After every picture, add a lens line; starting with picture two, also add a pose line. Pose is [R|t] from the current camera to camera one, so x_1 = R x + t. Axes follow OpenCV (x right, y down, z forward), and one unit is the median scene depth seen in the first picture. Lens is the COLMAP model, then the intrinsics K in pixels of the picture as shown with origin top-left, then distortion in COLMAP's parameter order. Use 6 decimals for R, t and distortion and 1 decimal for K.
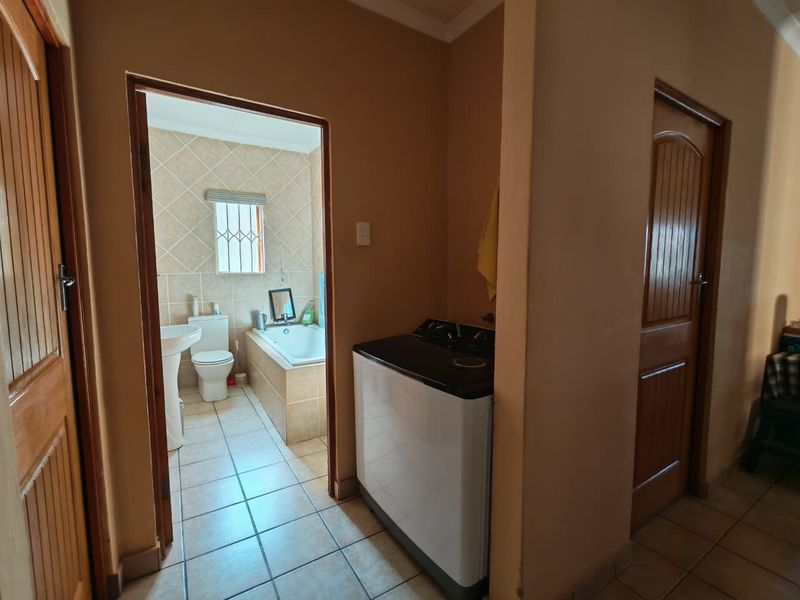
lens RADIAL K [[365.6, 0, 399.7], [0, 365.6, 300.2], [0, 0, 1]] dist [-0.004163, 0.001278]
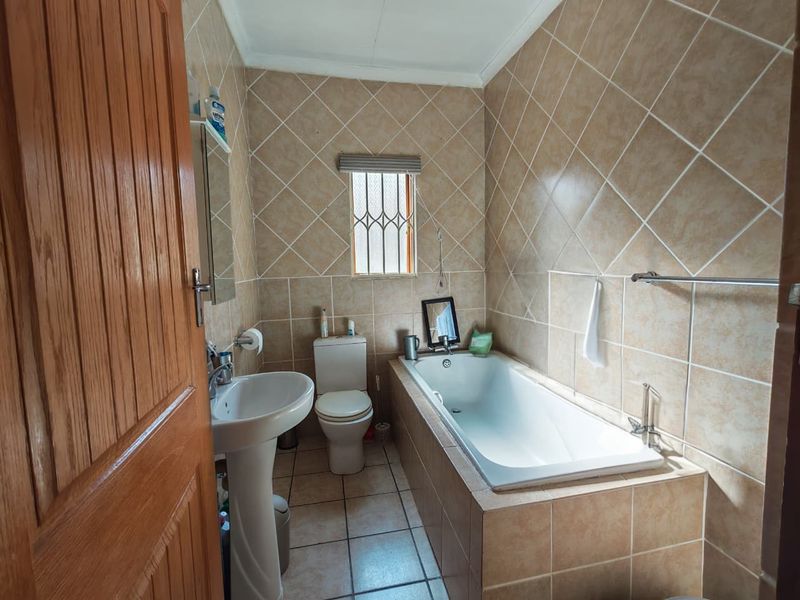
lens RADIAL K [[365.6, 0, 400.4], [0, 365.6, 299.1], [0, 0, 1]] dist [-0.004163, 0.001278]
pose [[0.935088, 0.008667, -0.354311, -0.164672], [-0.011033, 0.999928, -0.004658, -0.026502], [0.354245, 0.008264, 0.935116, 0.374251]]
